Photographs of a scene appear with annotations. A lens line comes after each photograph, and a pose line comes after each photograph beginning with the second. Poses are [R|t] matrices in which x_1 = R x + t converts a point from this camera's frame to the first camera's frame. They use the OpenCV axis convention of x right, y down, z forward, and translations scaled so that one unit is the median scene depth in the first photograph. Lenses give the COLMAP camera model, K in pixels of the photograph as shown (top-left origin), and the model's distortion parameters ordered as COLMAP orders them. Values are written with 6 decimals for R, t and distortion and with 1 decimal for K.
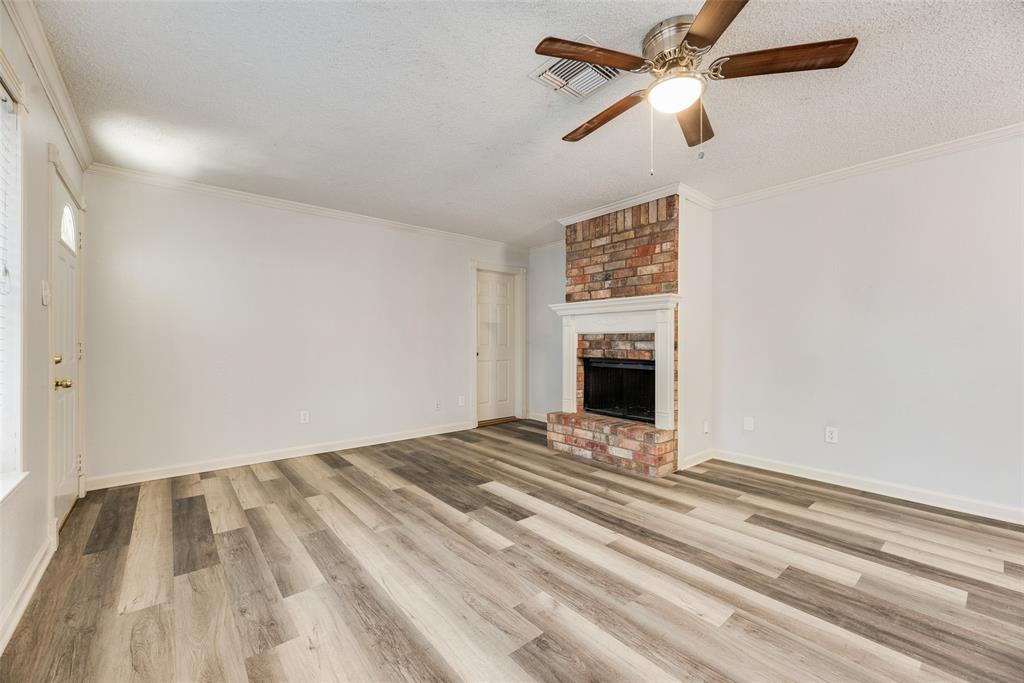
lens RADIAL K [[412.2, 0, 514.0], [0, 412.2, 345.1], [0, 0, 1]] dist [0.001603, 0.000061]
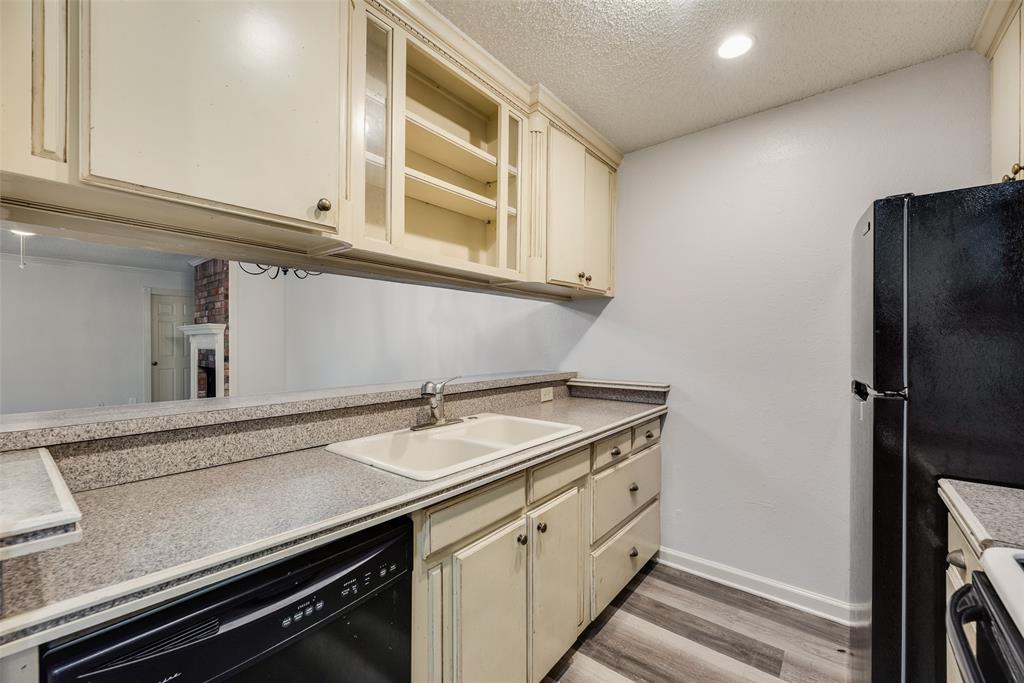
lens RADIAL K [[412.2, 0, 514.0], [0, 412.2, 345.1], [0, 0, 1]] dist [0.001603, 0.000061]
pose [[0.980449, -0.003068, 0.196751, 1.278412], [0.003970, 0.999983, -0.004190, -0.042088], [-0.196735, 0.004889, 0.980445, -0.726724]]
